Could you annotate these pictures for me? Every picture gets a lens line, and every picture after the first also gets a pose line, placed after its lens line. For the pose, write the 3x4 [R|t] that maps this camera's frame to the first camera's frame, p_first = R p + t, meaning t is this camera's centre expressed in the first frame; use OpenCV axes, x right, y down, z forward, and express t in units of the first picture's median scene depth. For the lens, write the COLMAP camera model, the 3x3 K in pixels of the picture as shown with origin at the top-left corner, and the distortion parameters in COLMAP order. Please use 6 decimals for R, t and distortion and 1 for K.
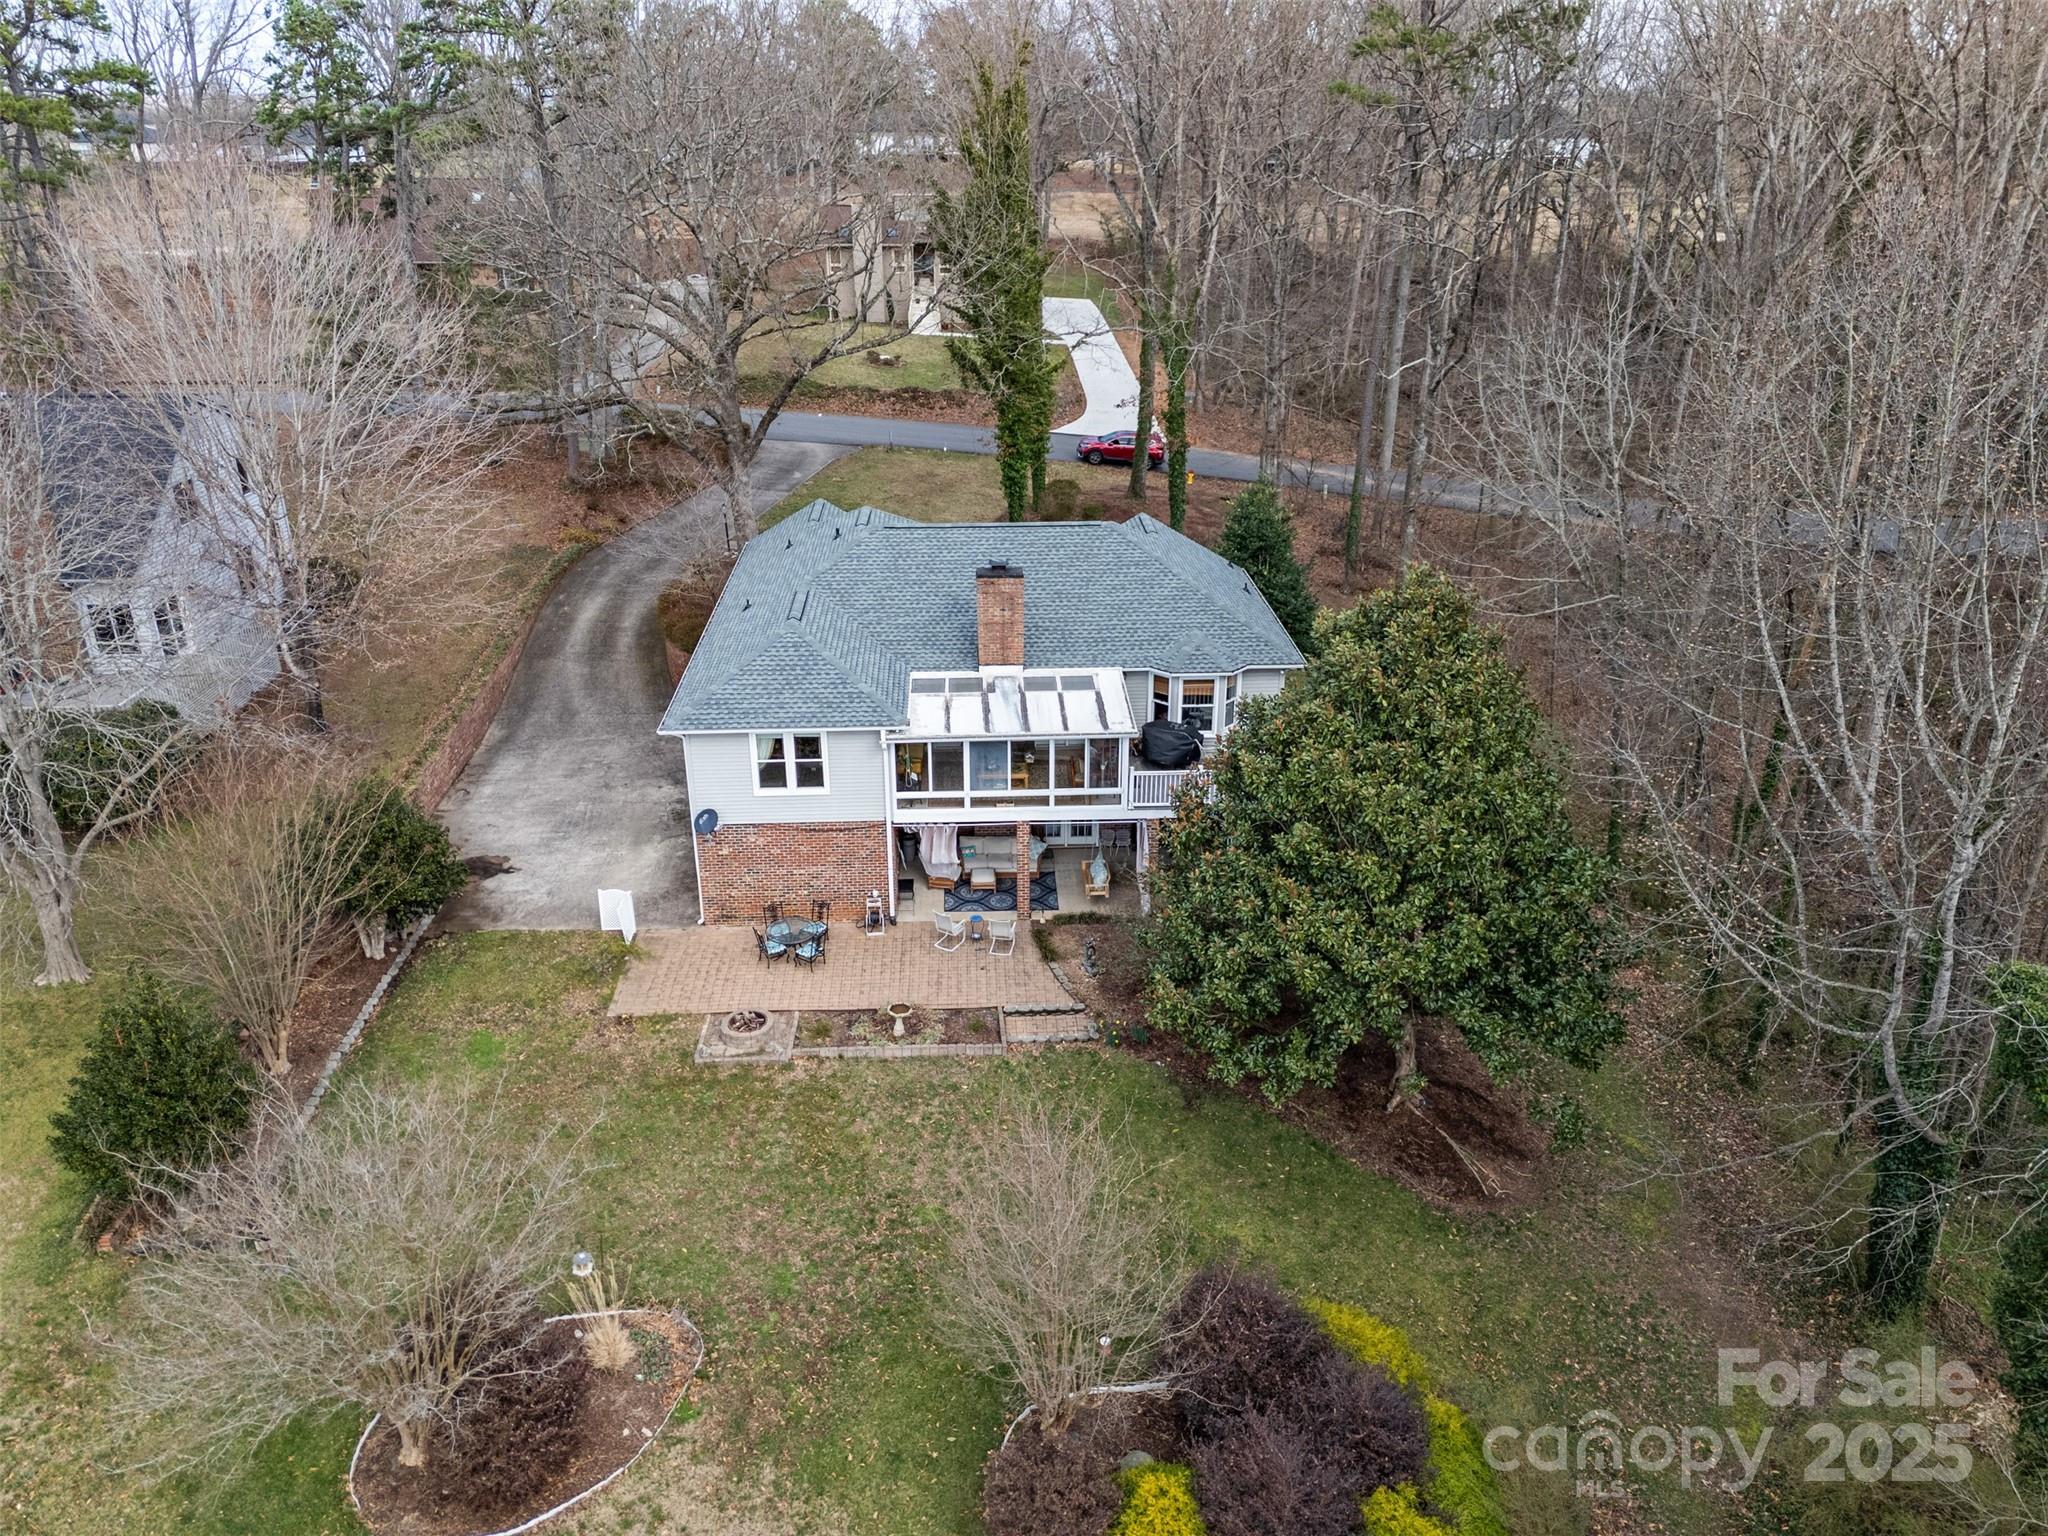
lens RADIAL K [[1671.5, 0, 1021.8], [0, 1671.5, 762.3], [0, 0, 1]] dist [-0.006648, -0.012665]
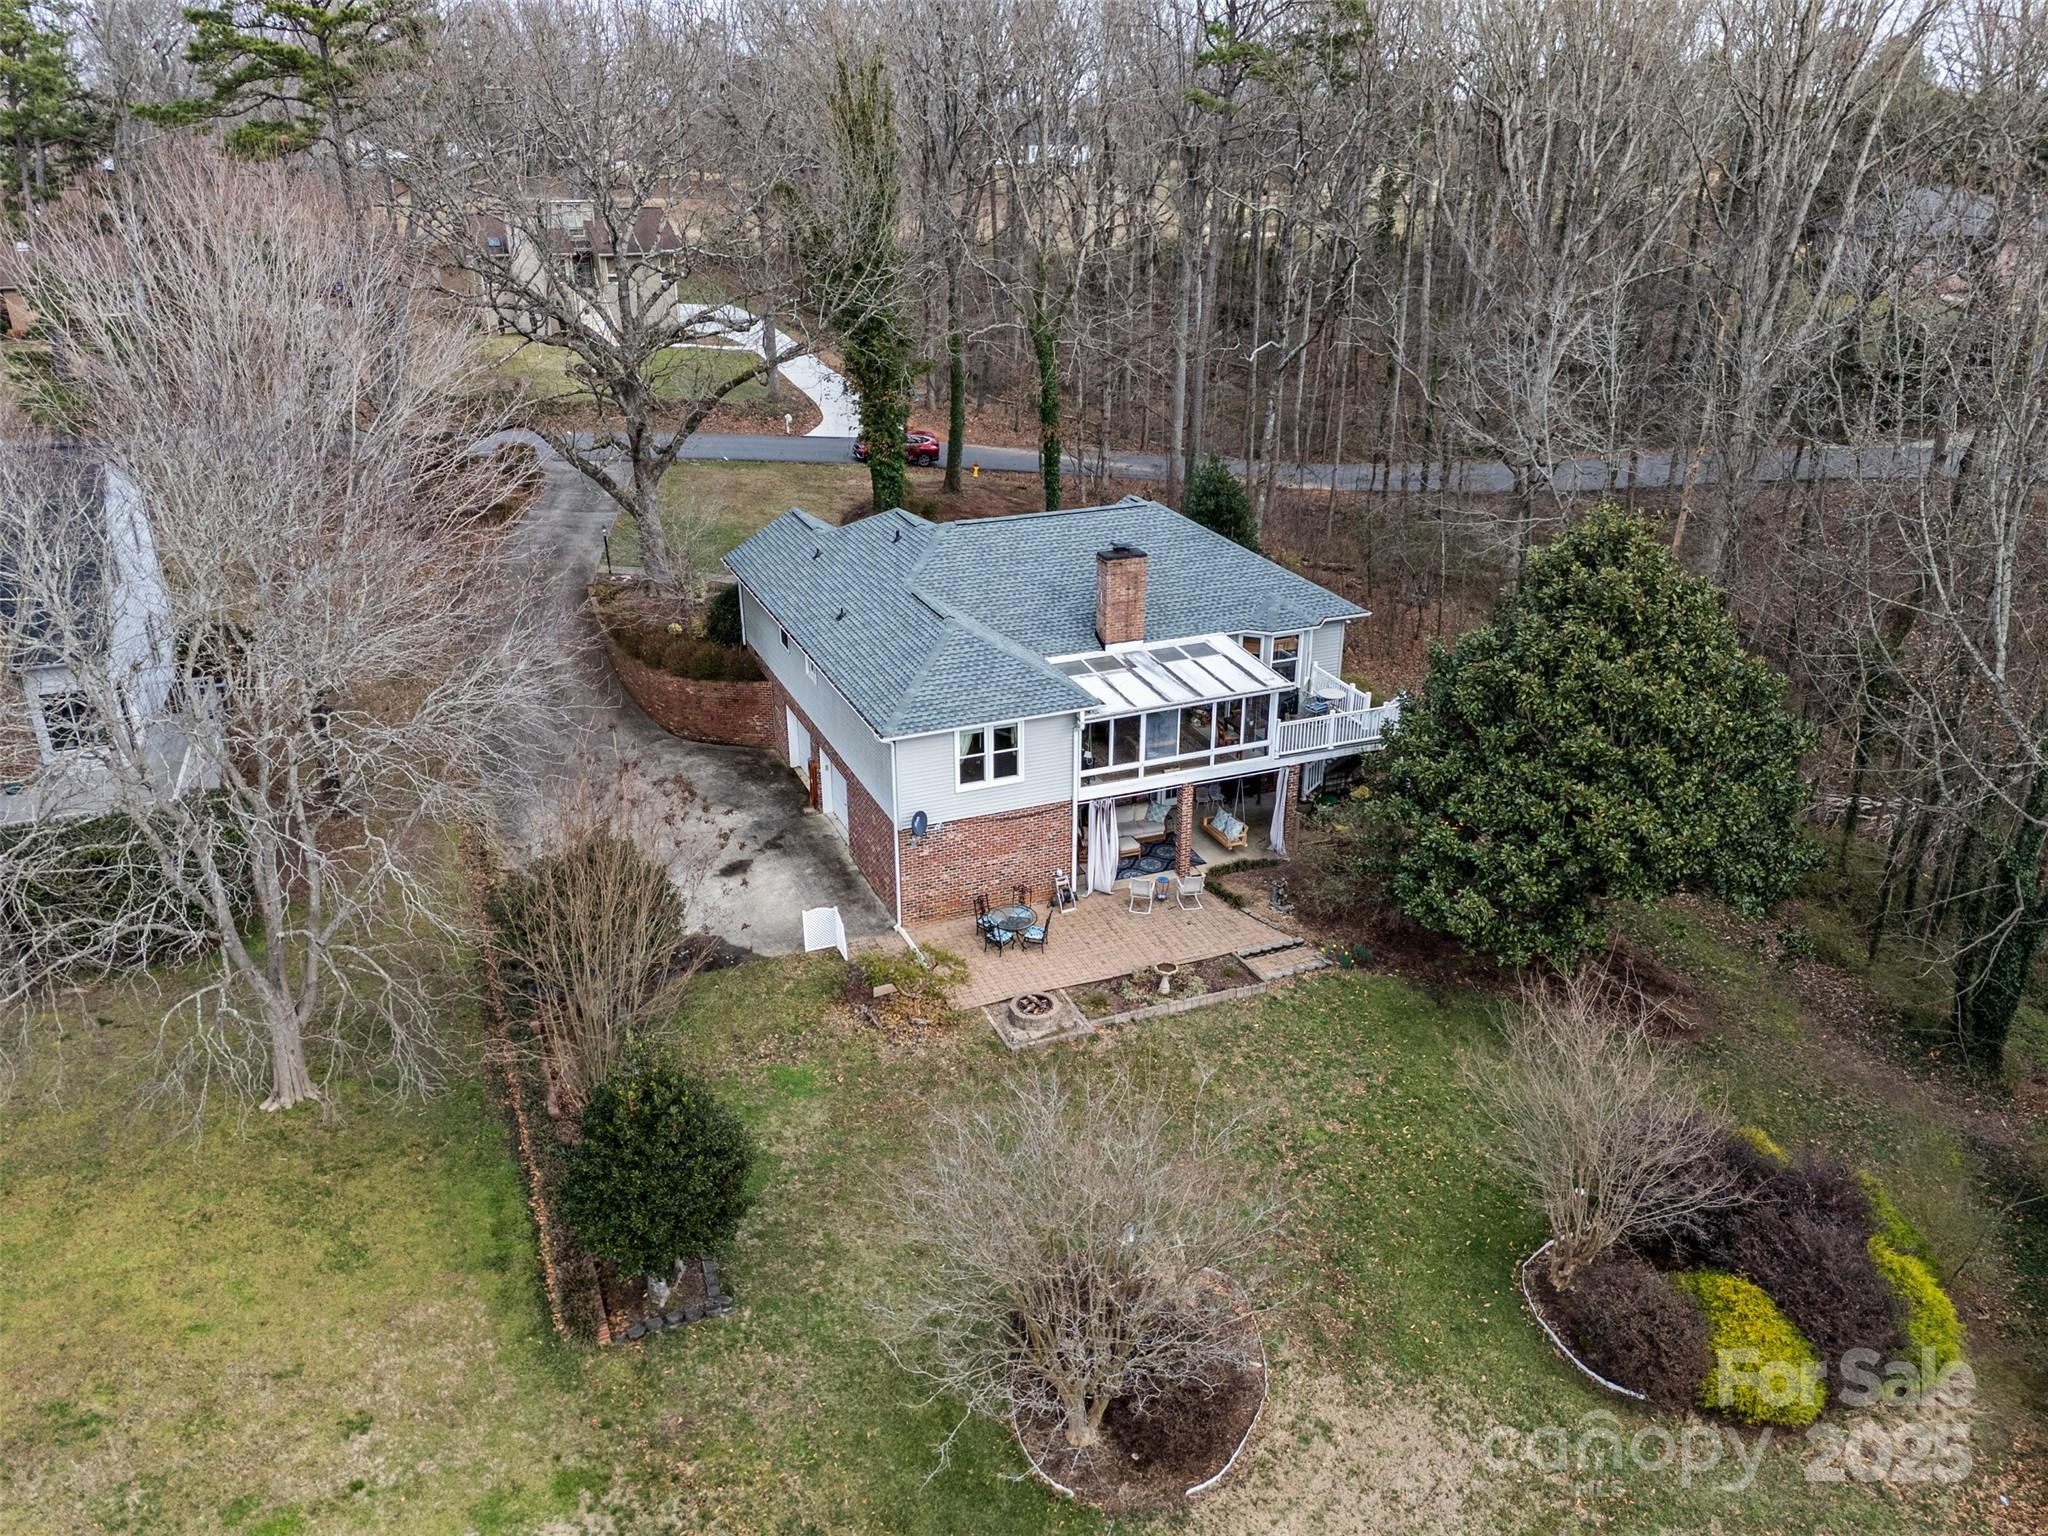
lens RADIAL K [[1671.5, 0, 1016.8], [0, 1671.5, 774.1], [0, 0, 1]] dist [-0.006648, -0.012665]
pose [[0.940314, -0.134180, 0.312739, -0.438980], [0.134032, 0.990731, 0.022075, -0.008548], [-0.312803, 0.021160, 0.949582, 0.024013]]
